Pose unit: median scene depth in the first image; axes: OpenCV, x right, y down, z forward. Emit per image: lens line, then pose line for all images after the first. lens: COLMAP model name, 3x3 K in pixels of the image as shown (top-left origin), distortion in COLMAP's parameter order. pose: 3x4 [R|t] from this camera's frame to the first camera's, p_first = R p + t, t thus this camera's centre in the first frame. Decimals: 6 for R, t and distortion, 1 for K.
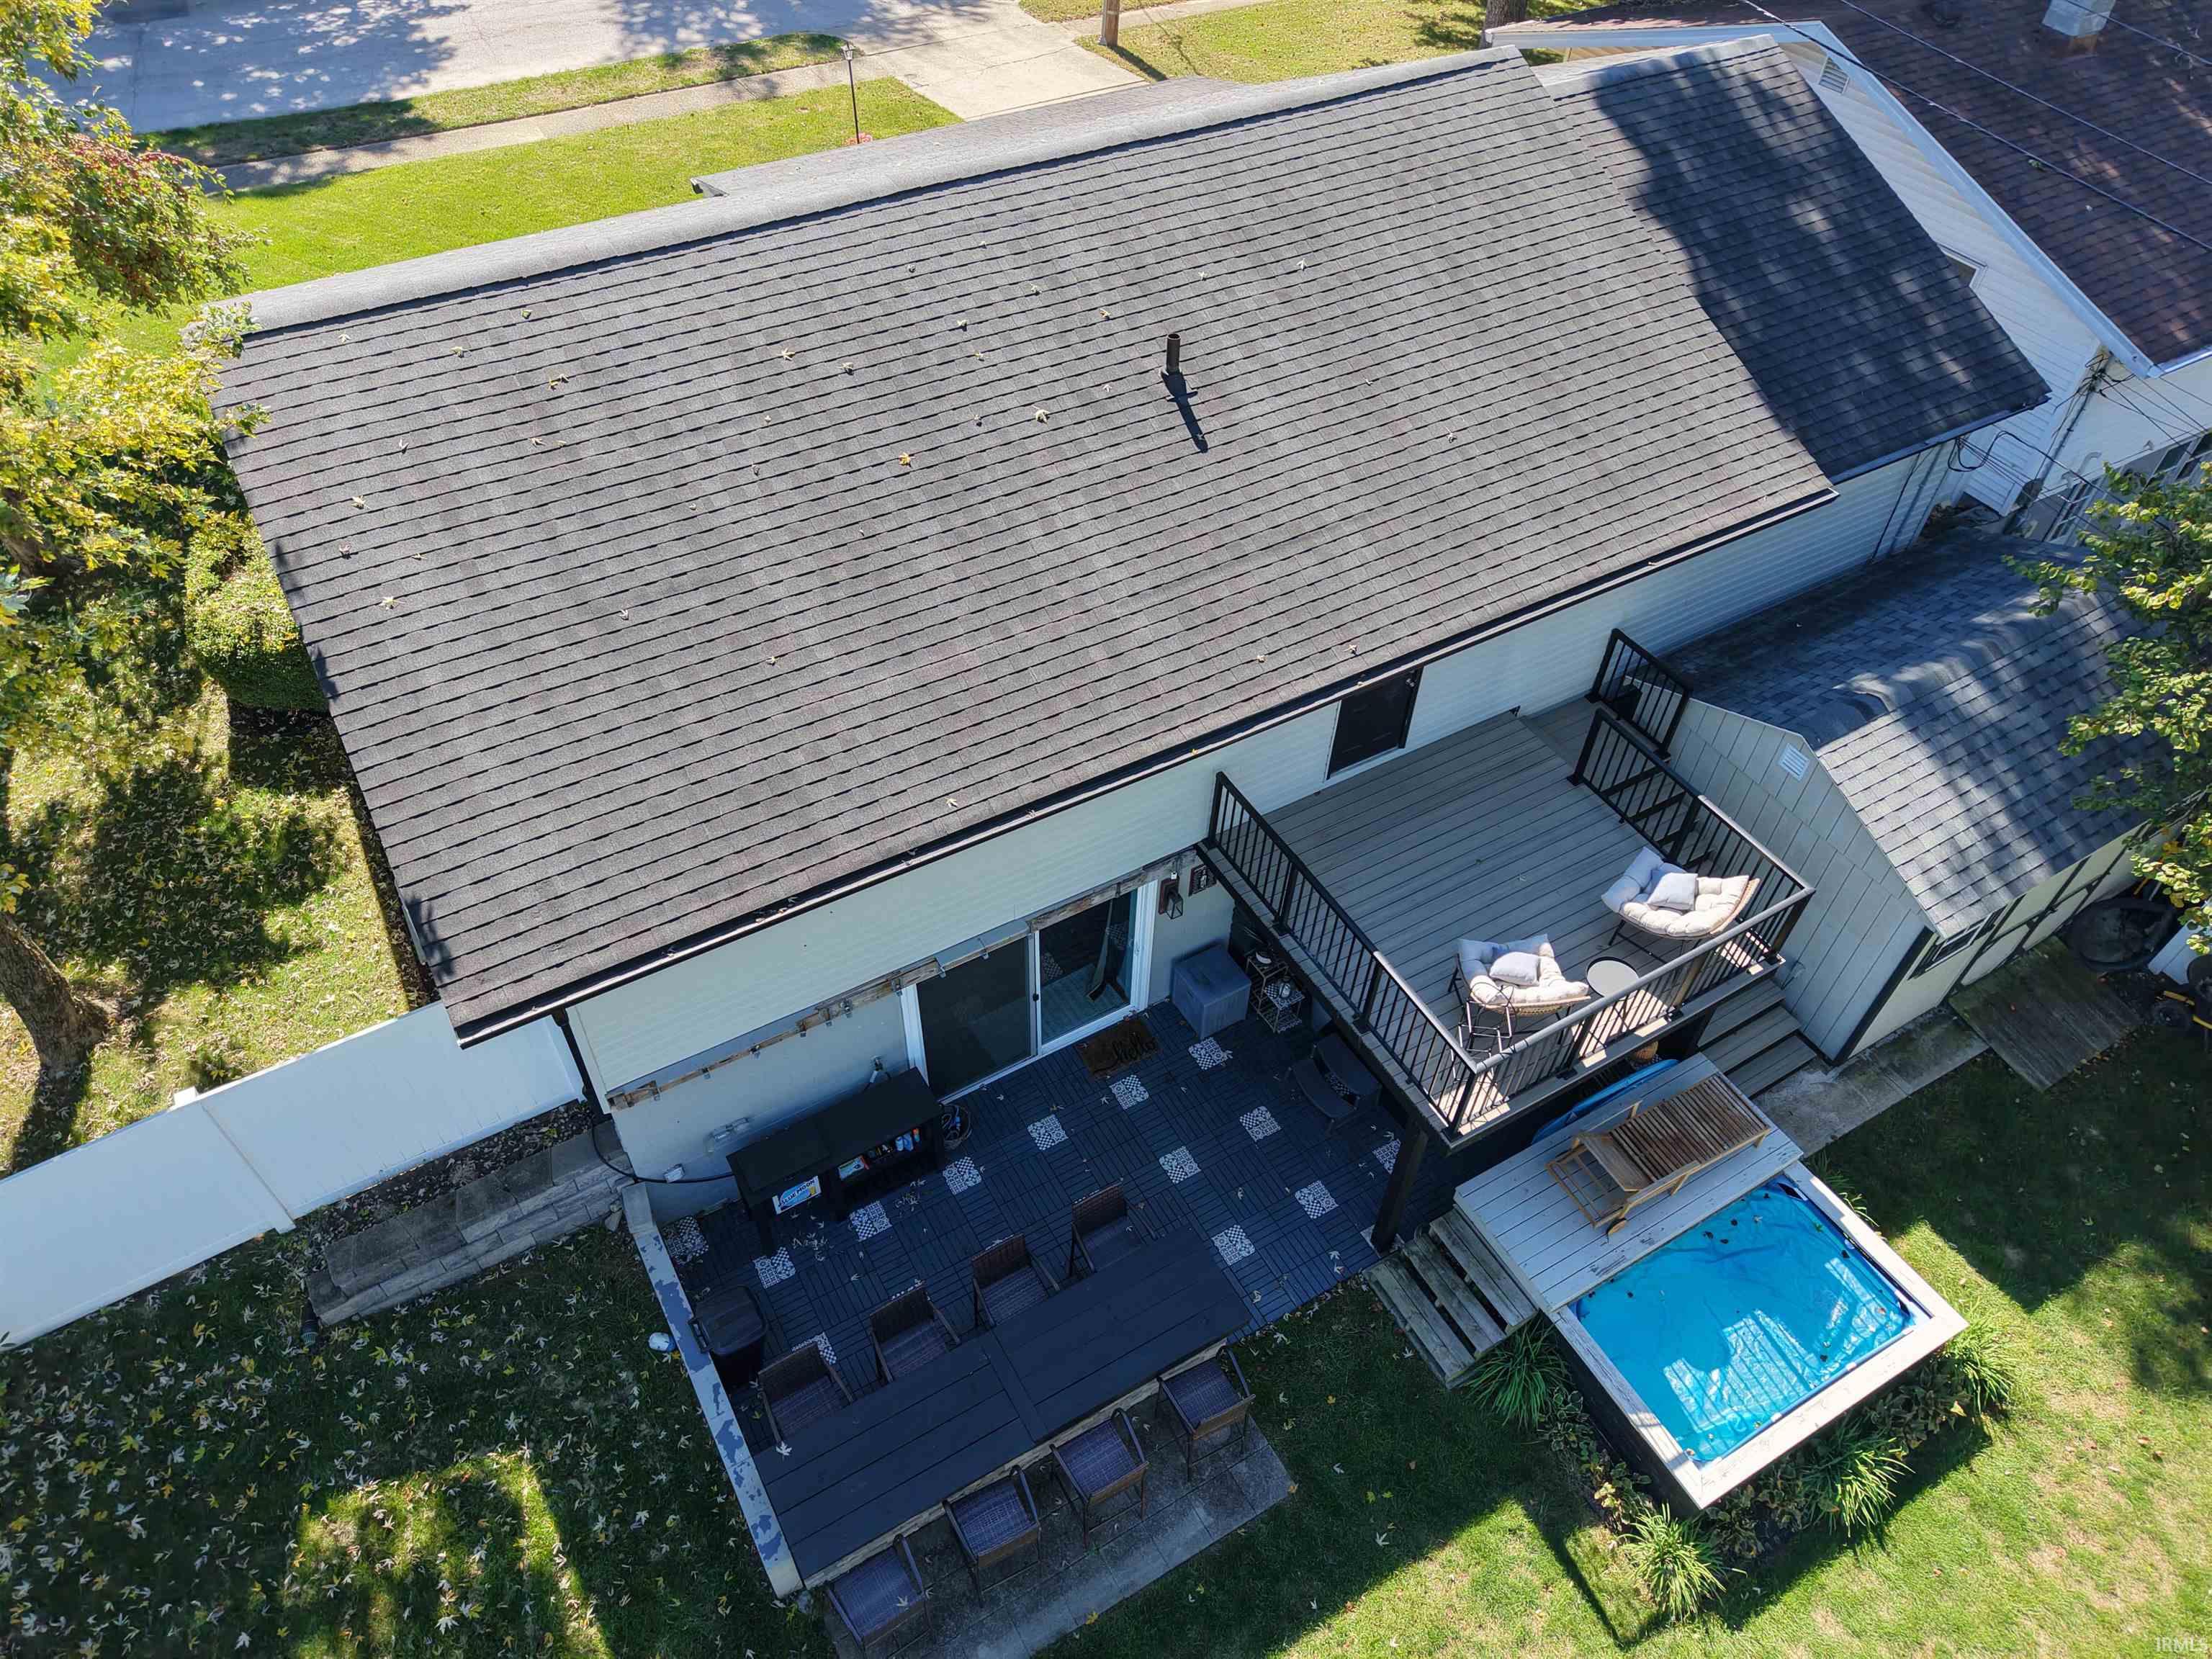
lens RADIAL K [[1484.2, 0, 1091.7], [0, 1484.2, 843.7], [0, 0, 1]] dist [0.042950, -0.045250]
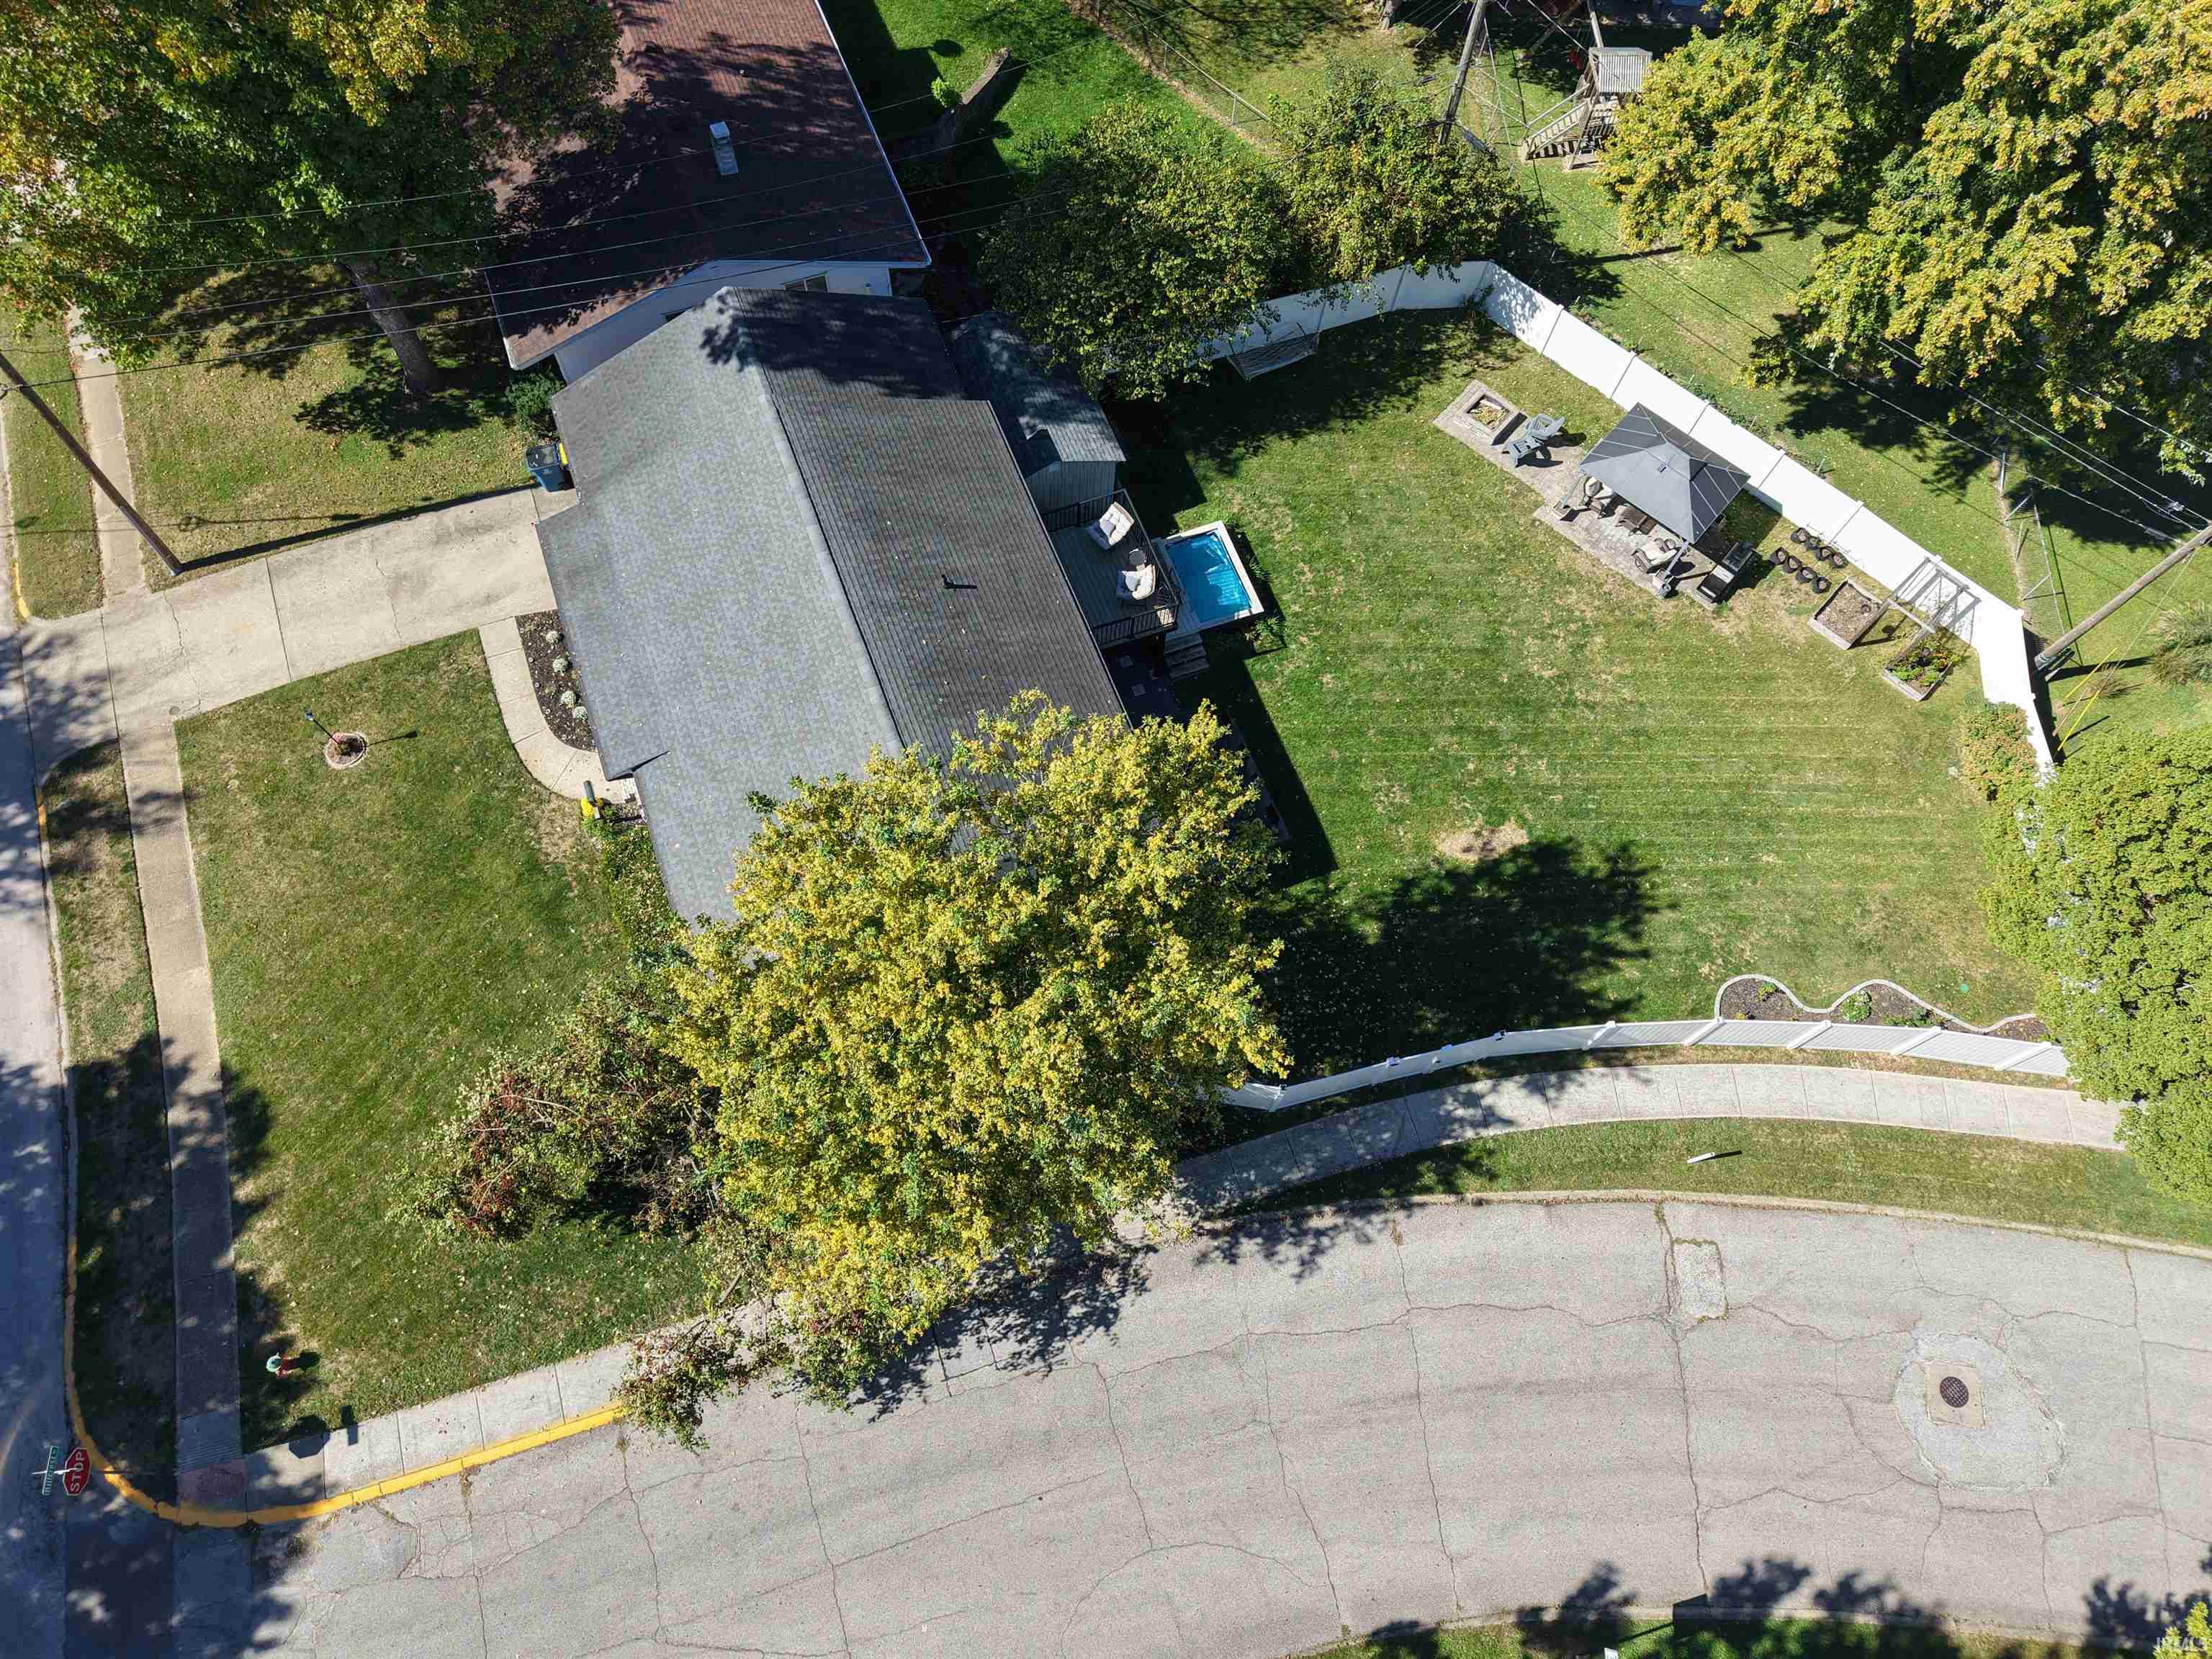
lens RADIAL K [[1484.2, 0, 1103.4], [0, 1484.2, 833.5], [0, 0, 1]] dist [0.042950, -0.045250]
pose [[0.163949, -0.906266, 0.389618, -1.291595], [0.701532, 0.384786, 0.599827, -1.485424], [-0.693522, 0.174989, 0.698861, -0.930739]]
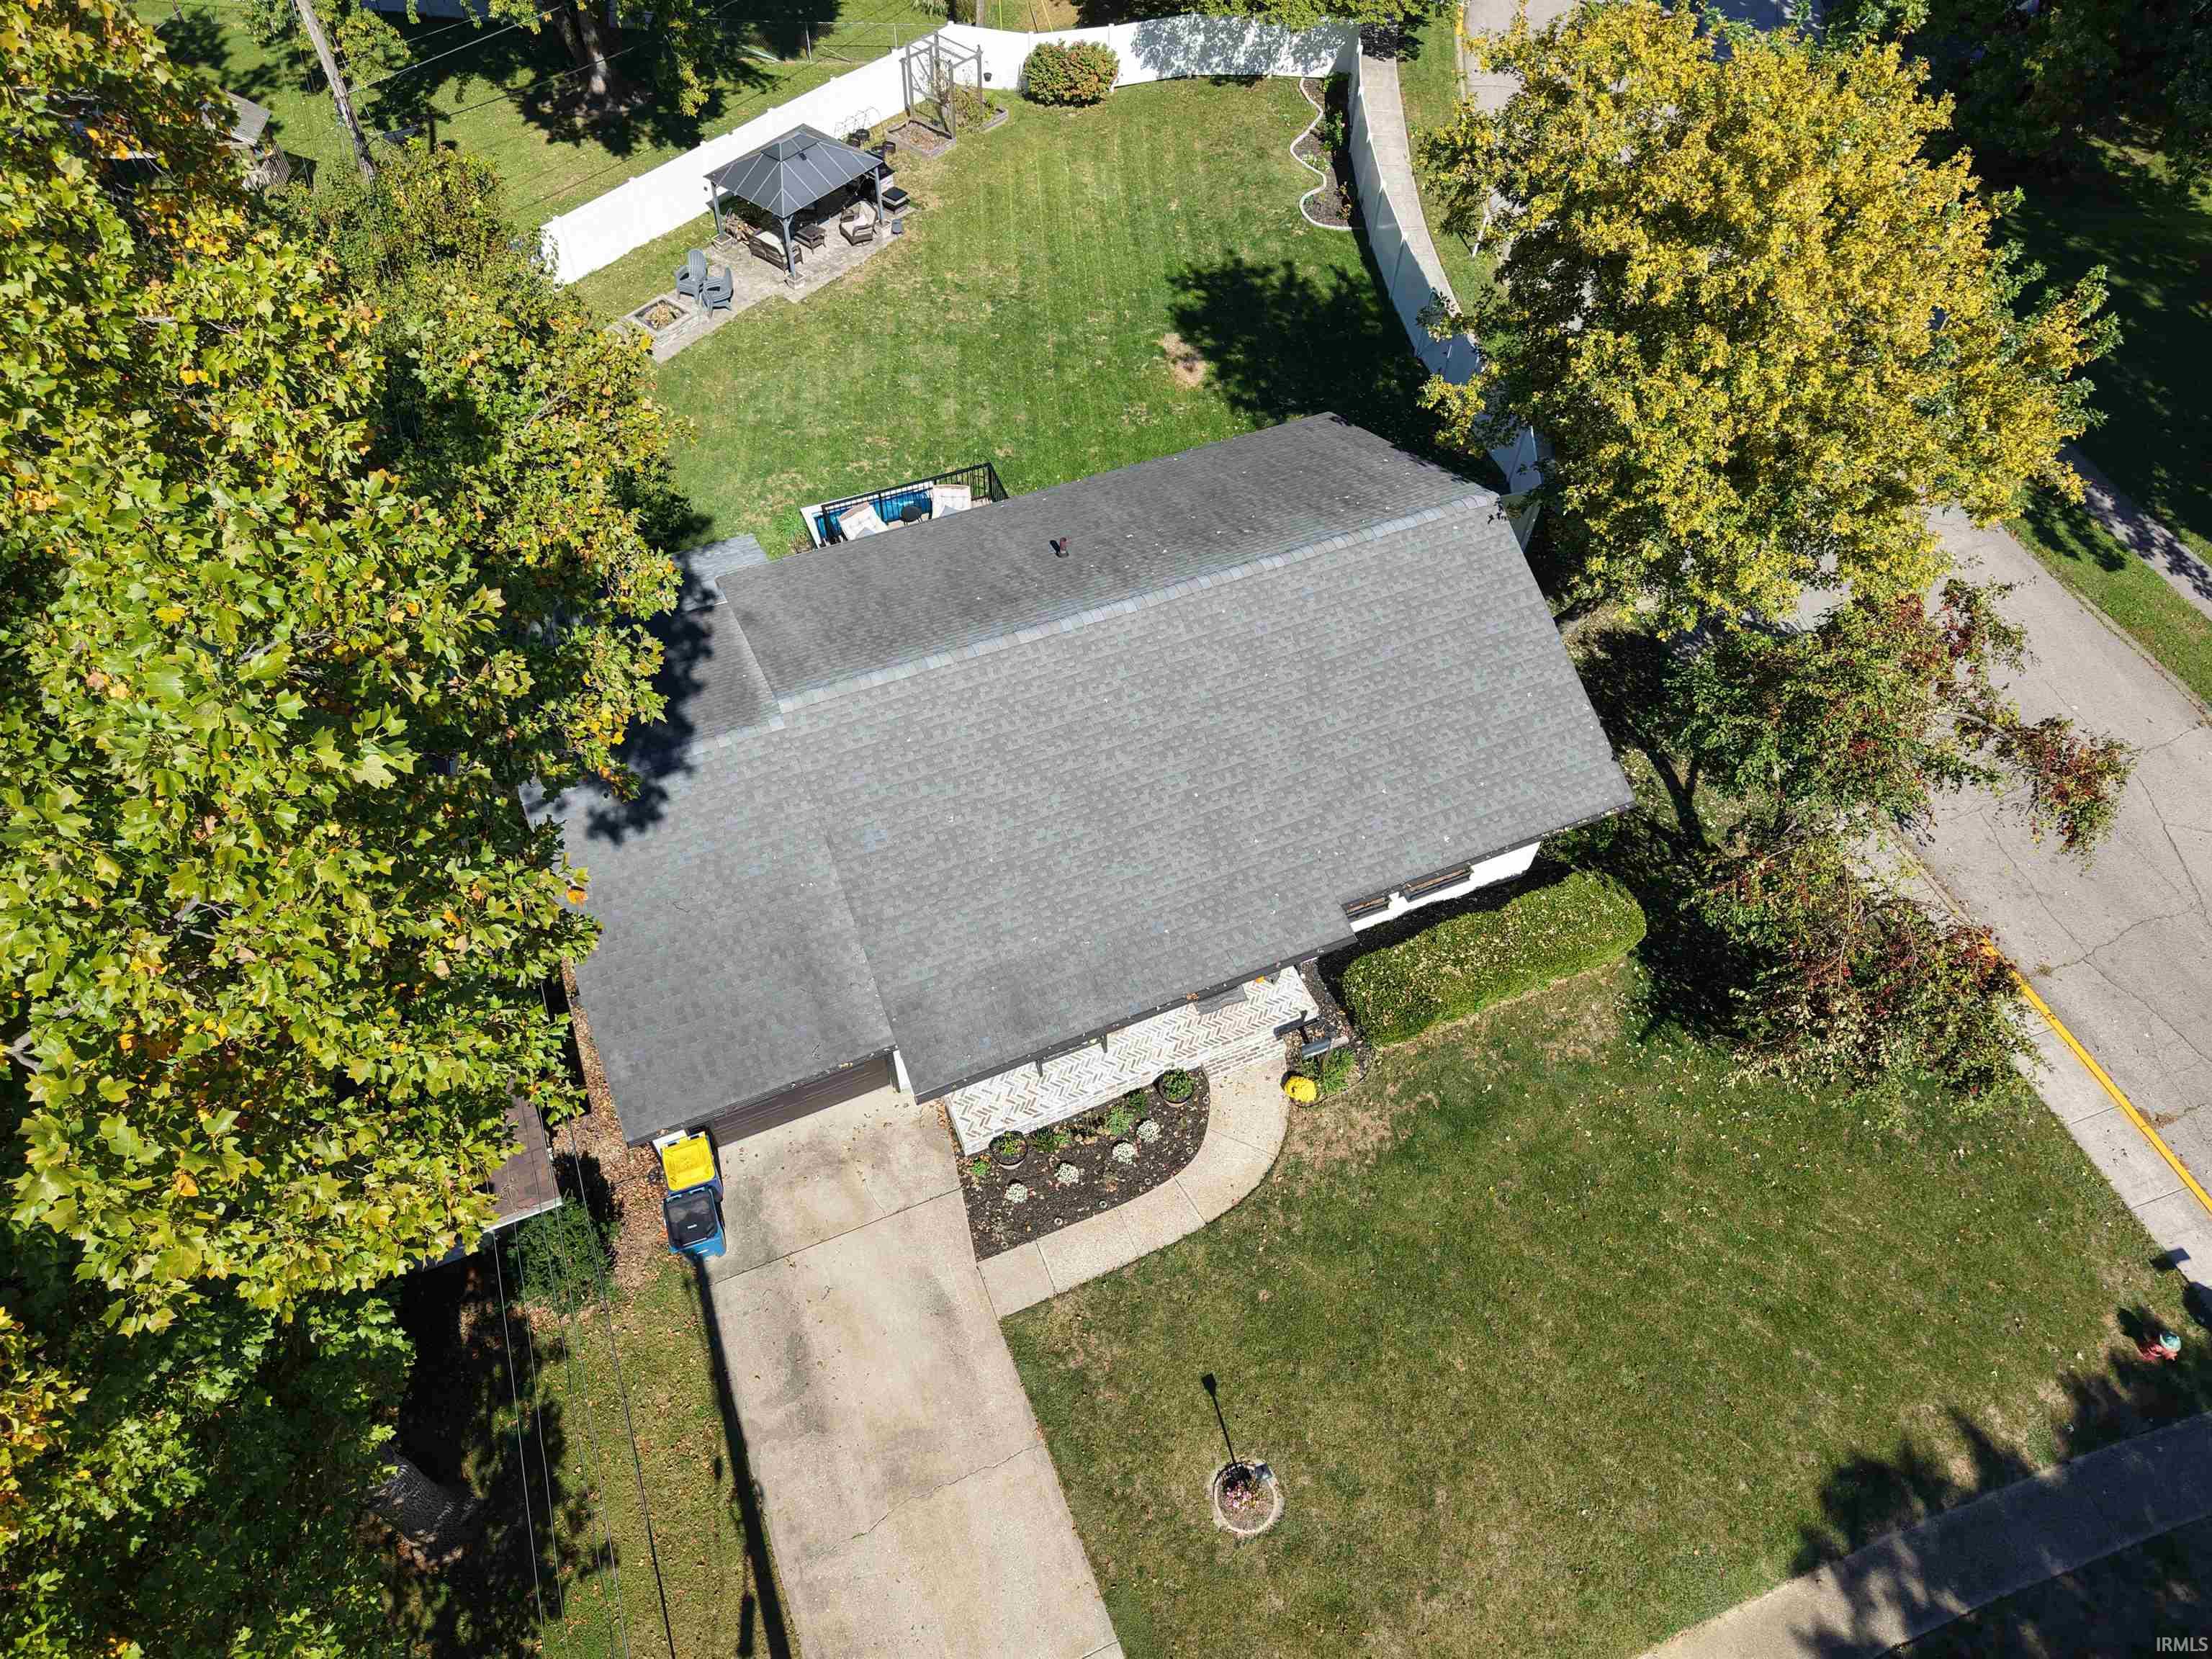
lens RADIAL K [[1484.2, 0, 1117.3], [0, 1484.2, 828.7], [0, 0, 1]] dist [0.042950, -0.045250]
pose [[-0.990920, -0.132517, 0.022733, -0.118454], [0.047725, -0.188604, 0.980893, -2.314435], [-0.125698, 0.973071, 0.193216, 0.935356]]
